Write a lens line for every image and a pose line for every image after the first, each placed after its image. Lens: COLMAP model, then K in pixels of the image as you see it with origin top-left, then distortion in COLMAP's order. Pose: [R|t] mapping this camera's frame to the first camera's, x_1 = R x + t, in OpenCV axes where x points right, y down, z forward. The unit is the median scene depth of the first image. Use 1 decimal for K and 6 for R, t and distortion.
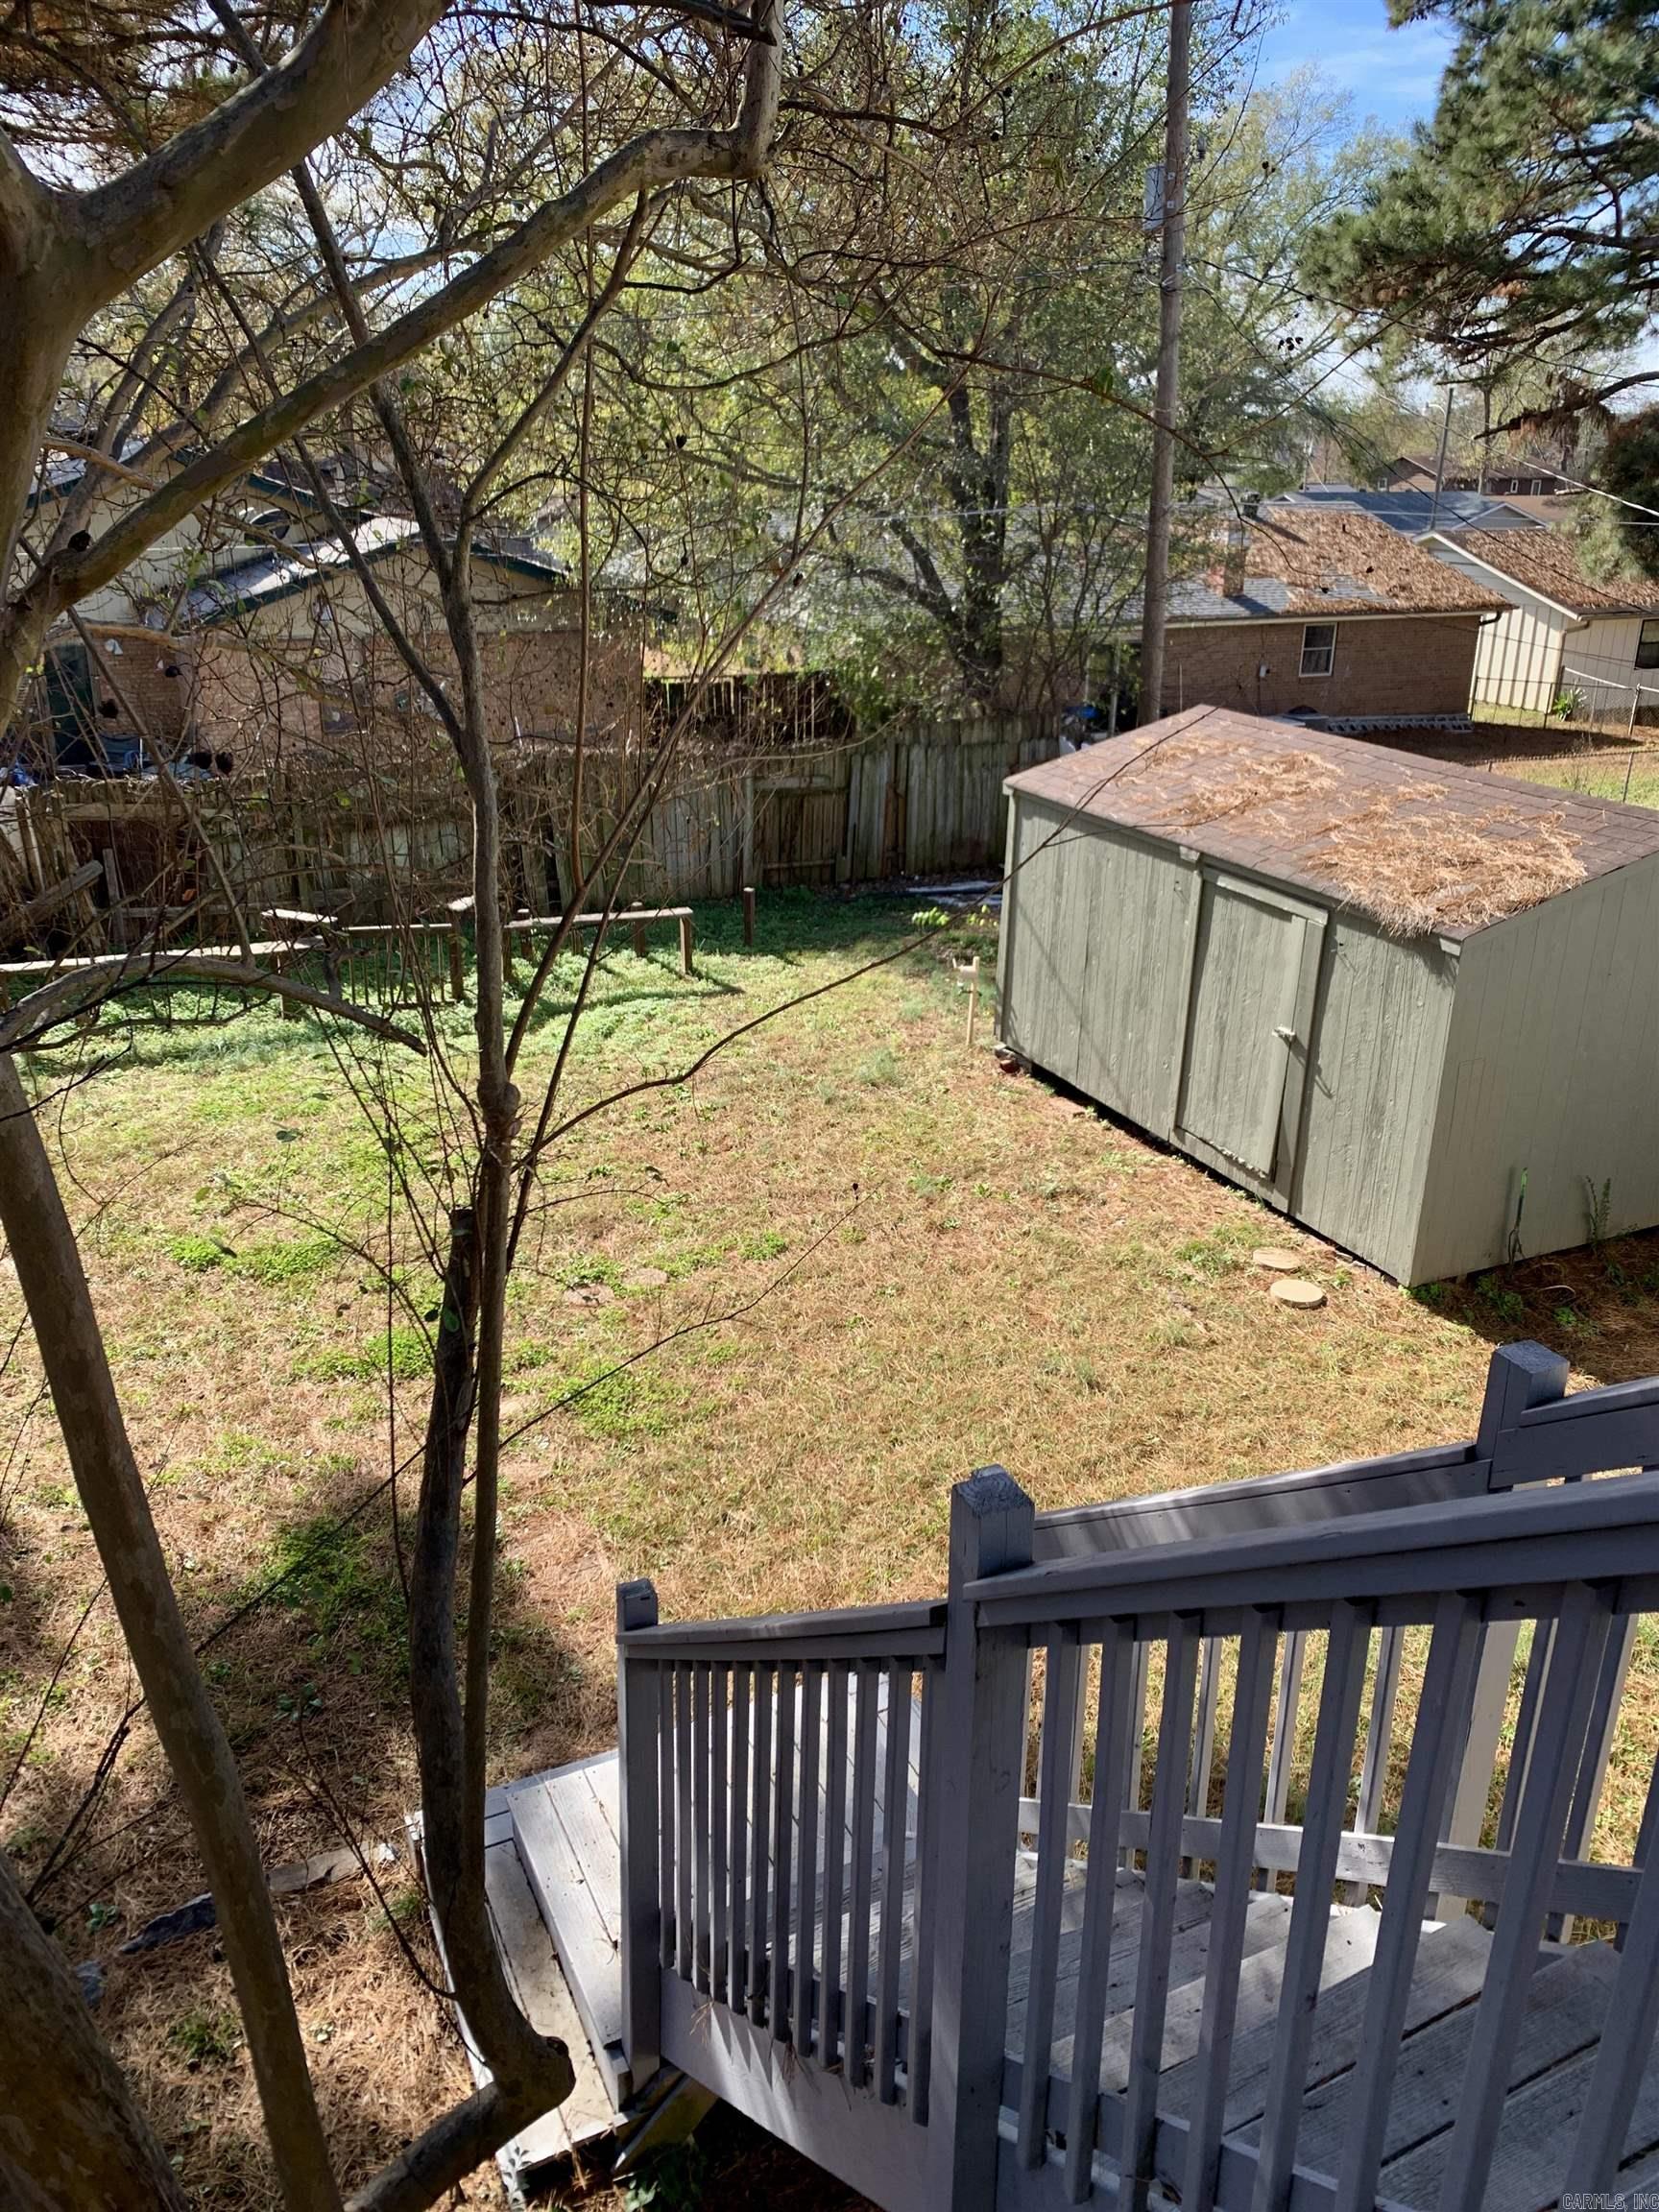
lens RADIAL K [[1746.4, 0, 829.5], [0, 1746.4, 1106.0], [0, 0, 1]] dist [0.067565, -0.099075]
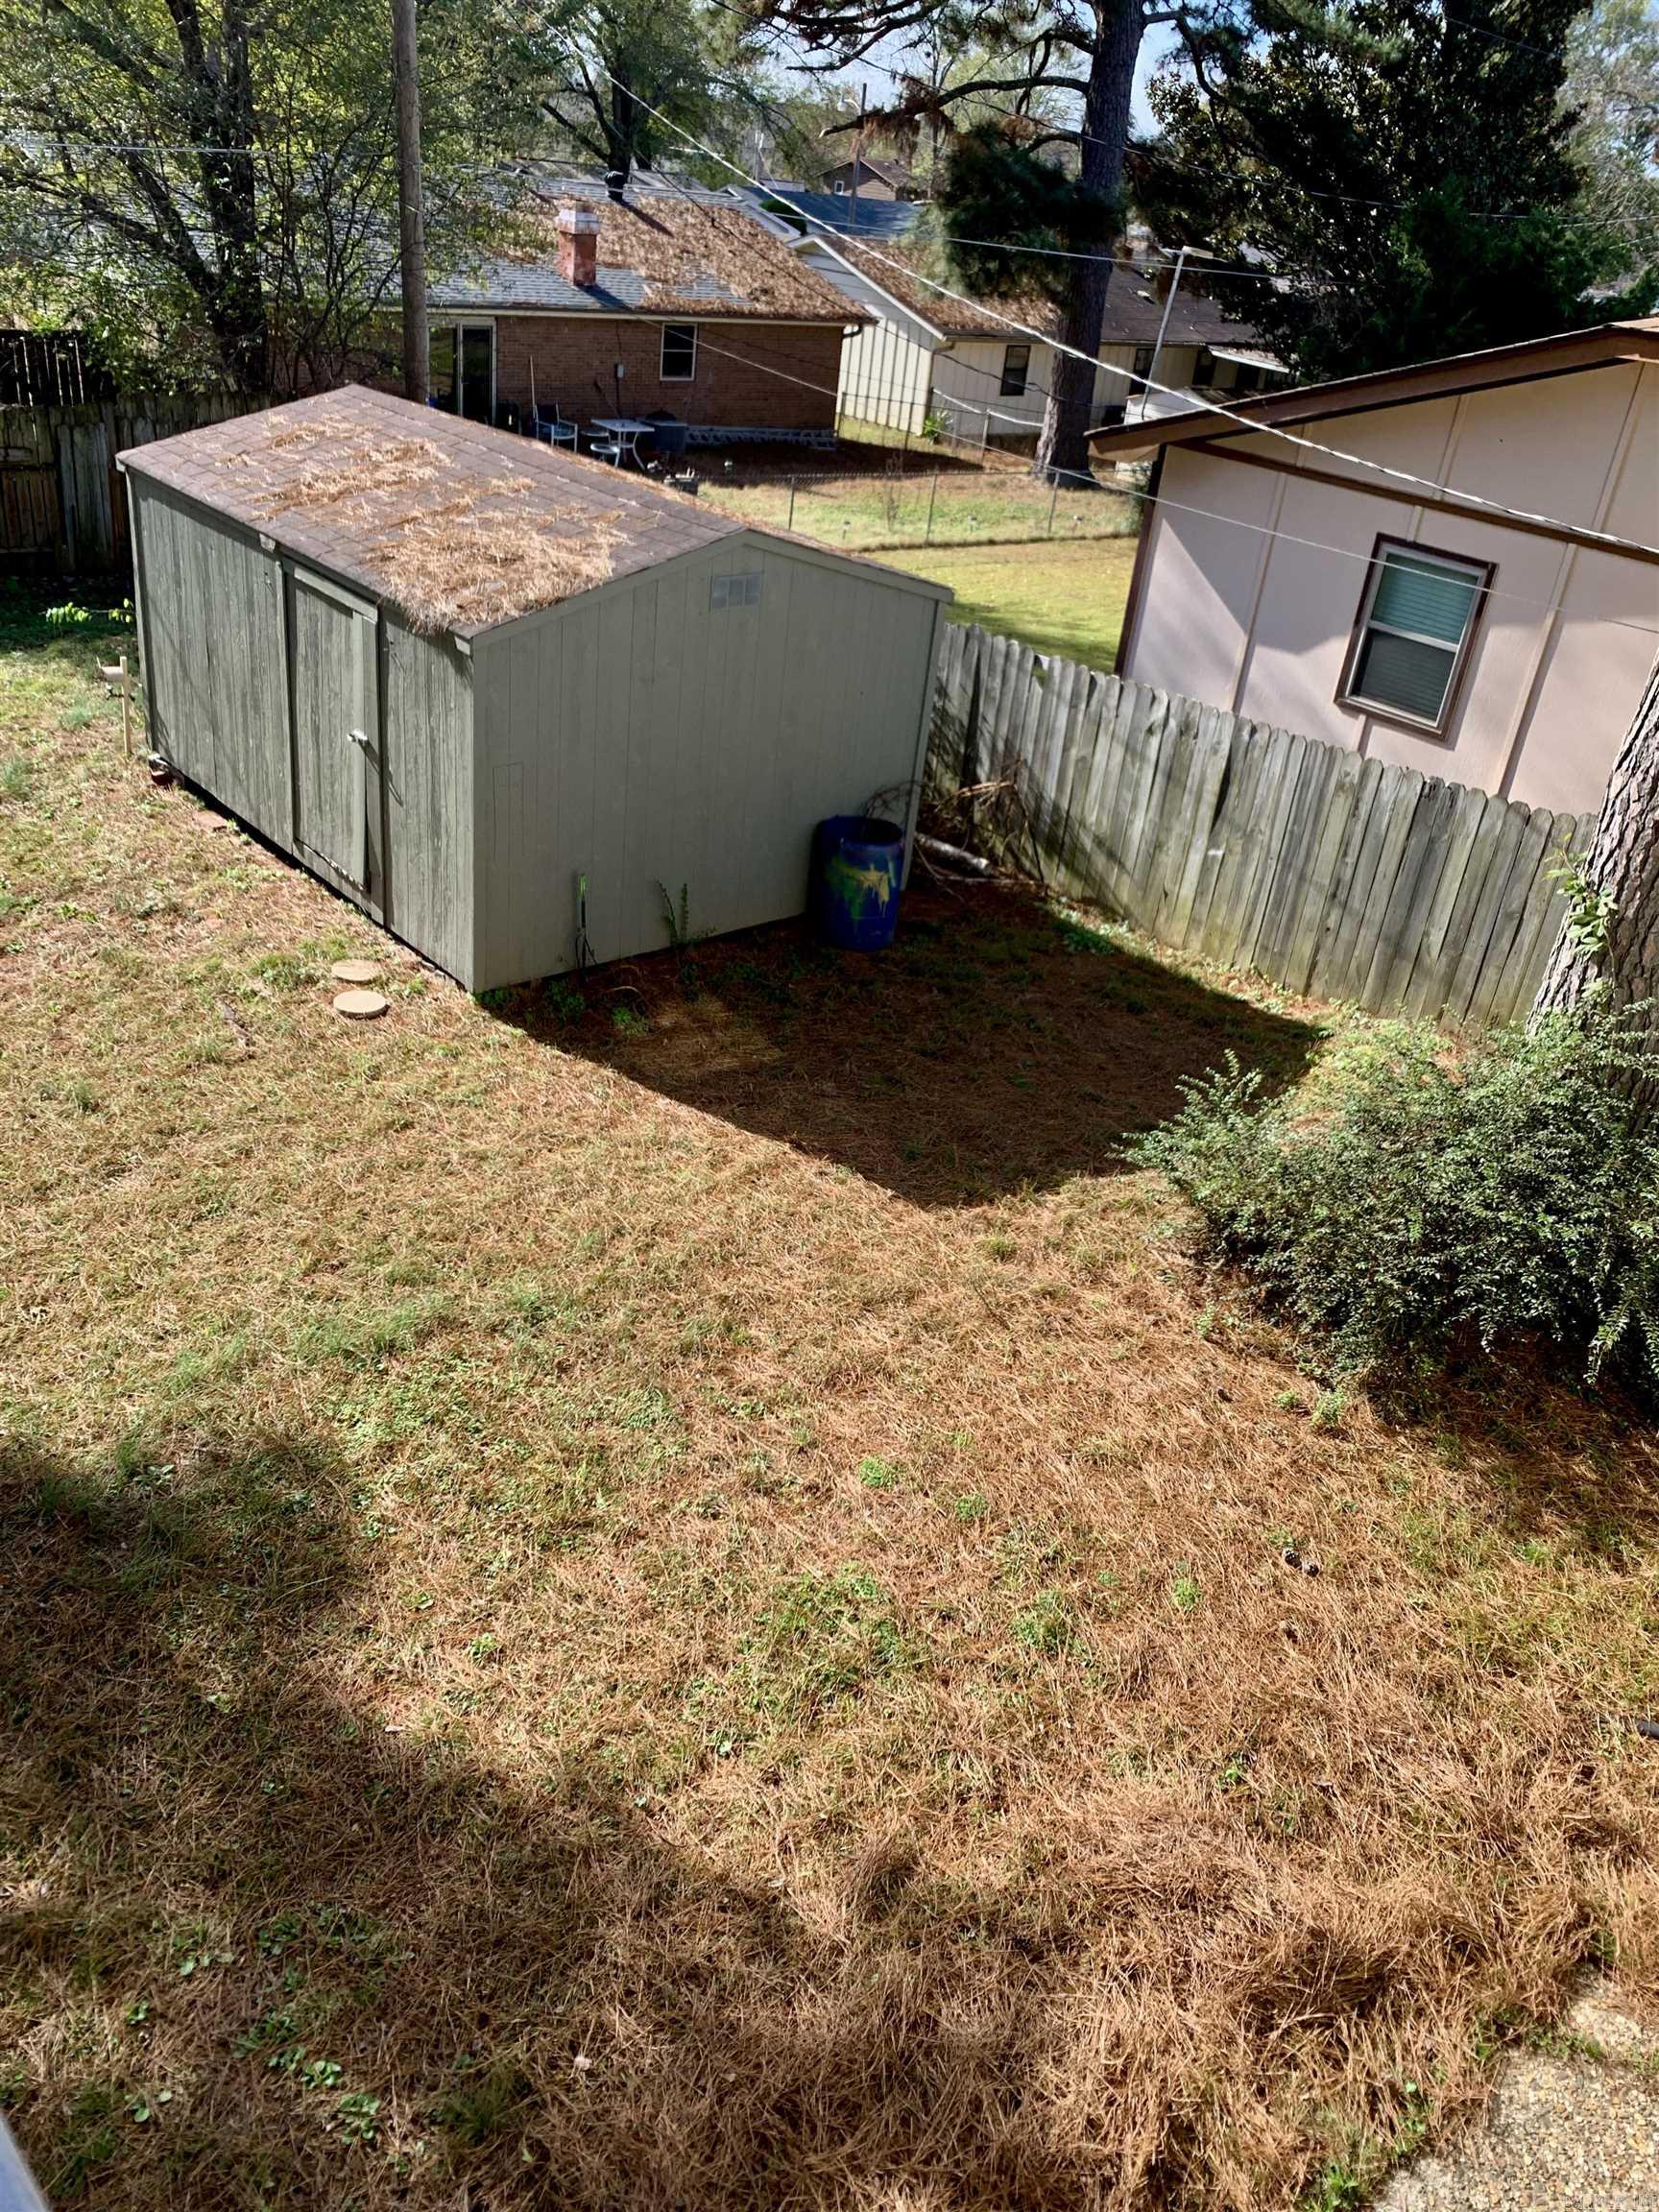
lens RADIAL K [[1746.4, 0, 829.5], [0, 1746.4, 1106.0], [0, 0, 1]] dist [0.067565, -0.099075]
pose [[0.956317, -0.058711, 0.286374, 0.194953], [0.014295, 0.987844, 0.154788, 0.011471], [-0.291981, -0.143933, 0.945532, -0.021680]]
